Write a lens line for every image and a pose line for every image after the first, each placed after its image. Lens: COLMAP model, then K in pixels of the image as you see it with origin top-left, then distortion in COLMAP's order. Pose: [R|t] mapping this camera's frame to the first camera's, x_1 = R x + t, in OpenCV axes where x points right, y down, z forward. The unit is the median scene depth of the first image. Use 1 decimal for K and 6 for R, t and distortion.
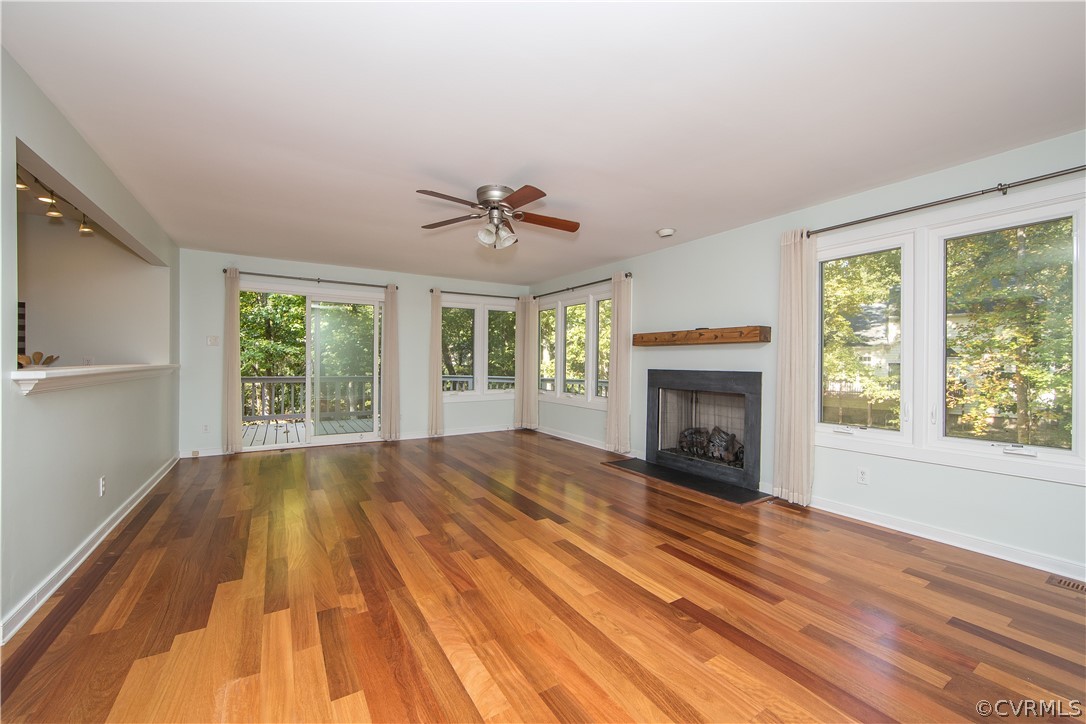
lens RADIAL K [[430.9, 0, 544.9], [0, 430.9, 362.7], [0, 0, 1]] dist [-0.008621, 0.001078]
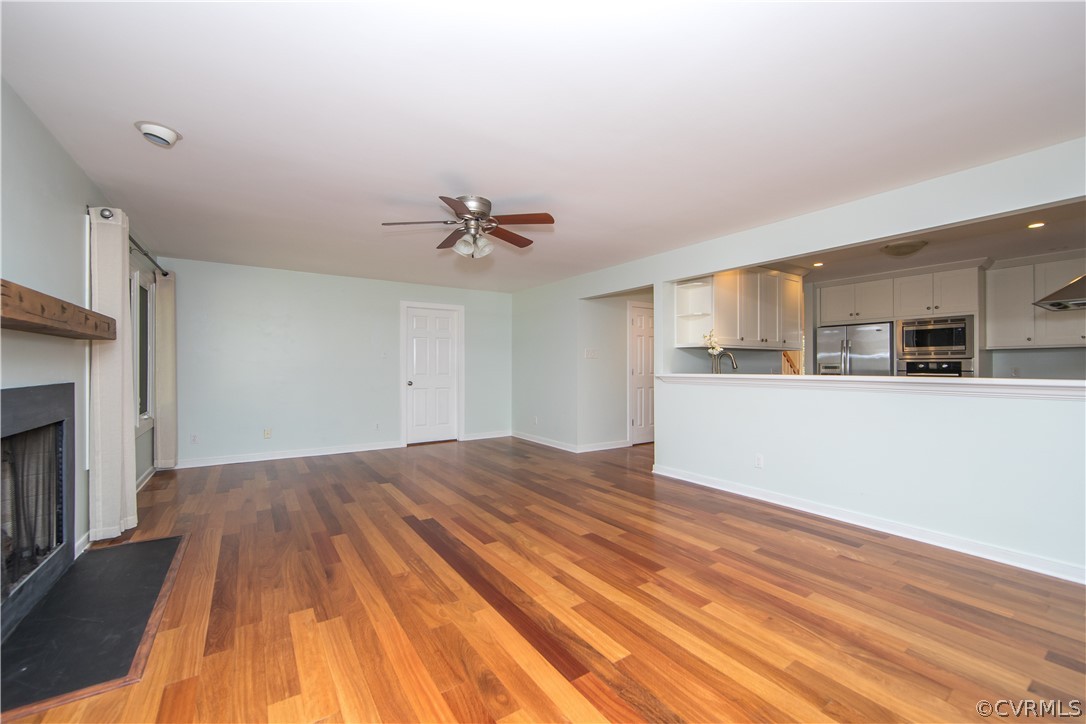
lens RADIAL K [[430.9, 0, 541.0], [0, 430.9, 365.0], [0, 0, 1]] dist [-0.008621, 0.001078]
pose [[-0.999513, -0.005540, -0.030702, -0.261371], [-0.005485, 0.999983, -0.001903, -0.013012], [0.030712, -0.001733, -0.999527, 2.129999]]
